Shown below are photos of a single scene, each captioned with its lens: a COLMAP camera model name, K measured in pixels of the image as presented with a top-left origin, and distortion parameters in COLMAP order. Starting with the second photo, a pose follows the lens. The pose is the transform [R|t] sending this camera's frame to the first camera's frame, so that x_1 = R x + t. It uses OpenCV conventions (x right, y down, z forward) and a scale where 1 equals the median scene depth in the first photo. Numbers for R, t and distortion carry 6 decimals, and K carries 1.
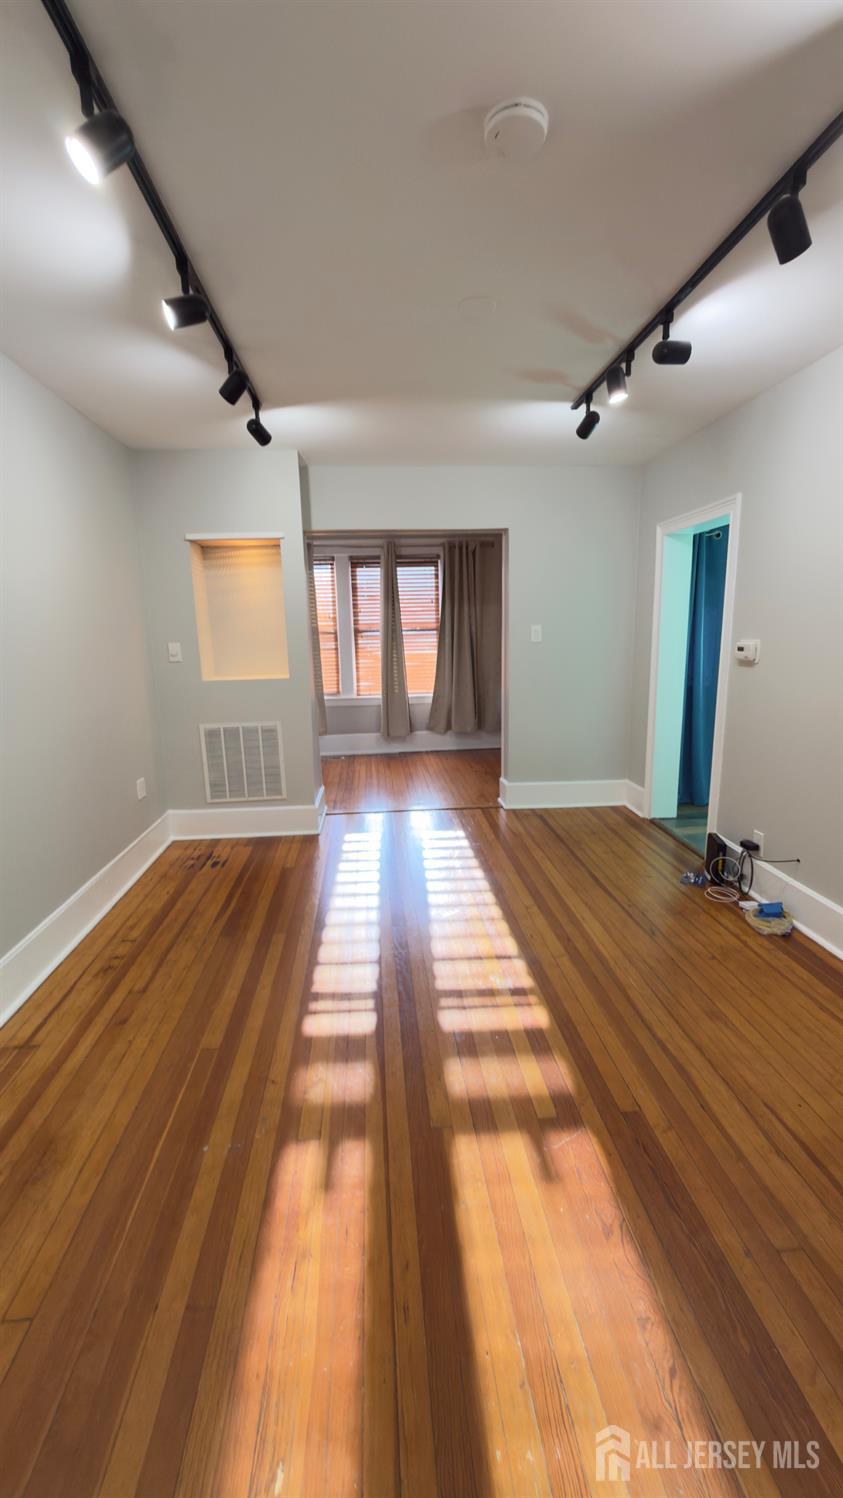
lens RADIAL K [[594.8, 0, 420.7], [0, 594.8, 750.1], [0, 0, 1]] dist [-0.000847, 0.000305]
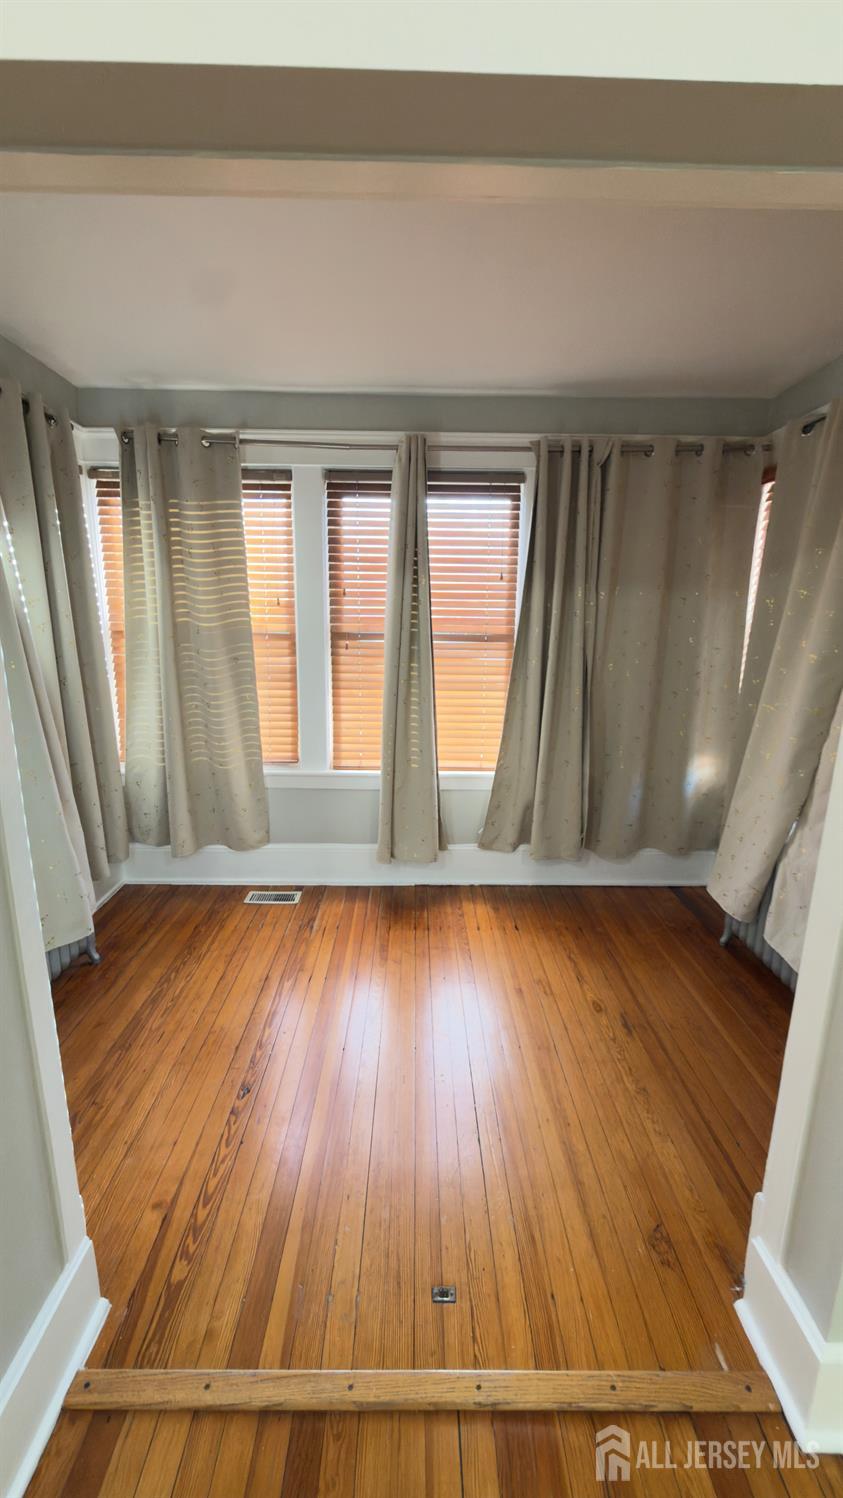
lens RADIAL K [[594.8, 0, 420.0], [0, 594.8, 752.0], [0, 0, 1]] dist [-0.000847, 0.000305]
pose [[0.996331, 0.053543, -0.066773, -0.005756], [-0.052025, 0.998351, 0.024271, -0.123886], [0.067962, -0.020708, 0.997473, 0.541267]]
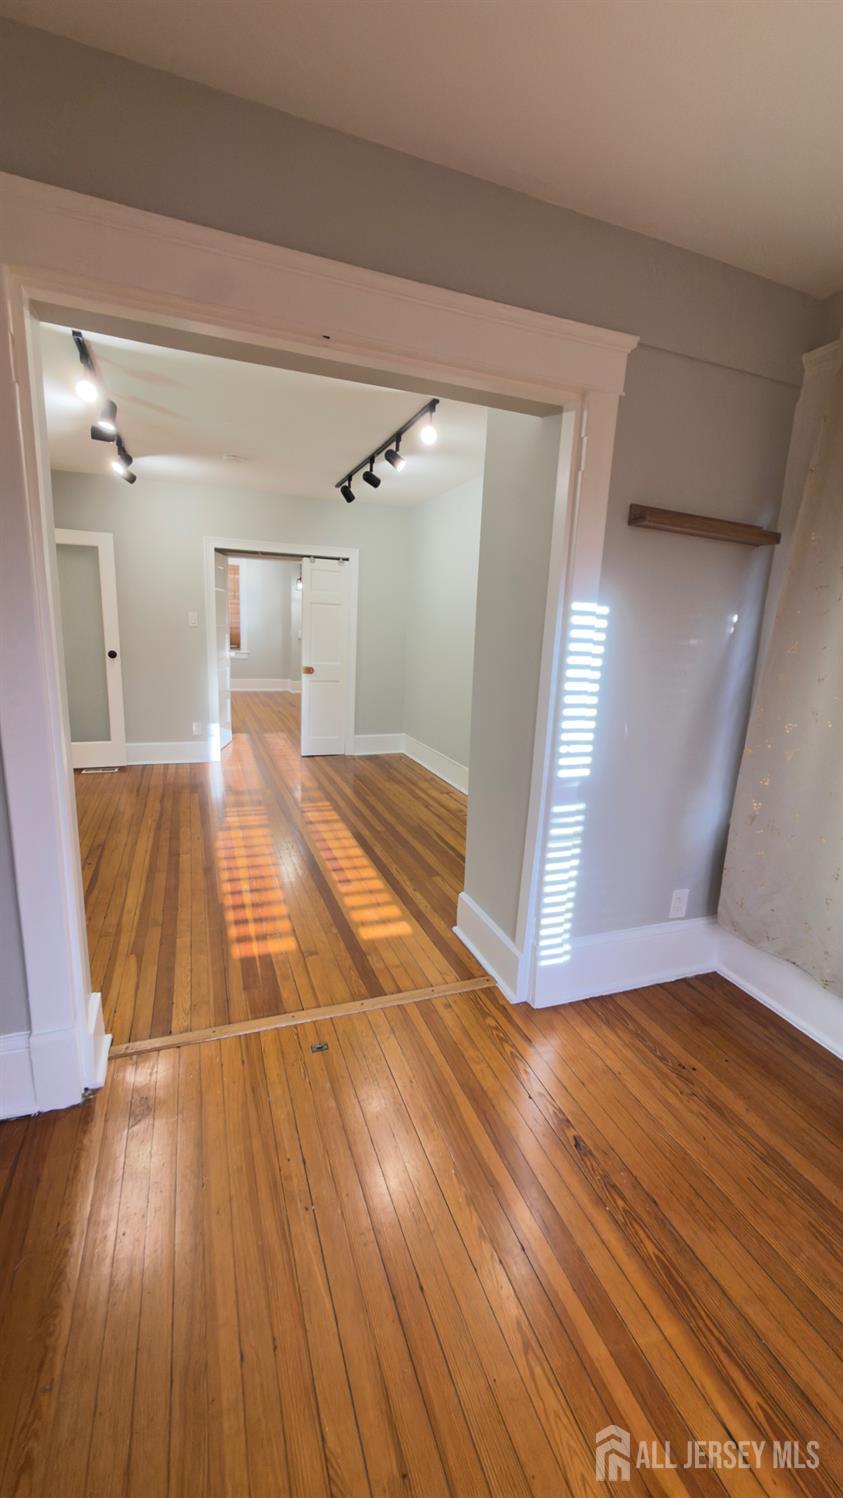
lens RADIAL K [[594.8, 0, 421.9], [0, 594.8, 748.5], [0, 0, 1]] dist [-0.000847, 0.000305]
pose [[-0.960237, 0.049717, -0.274726, 0.023771], [-0.067743, 0.913120, 0.402024, -0.196155], [0.270845, 0.404648, -0.873443, 0.950886]]
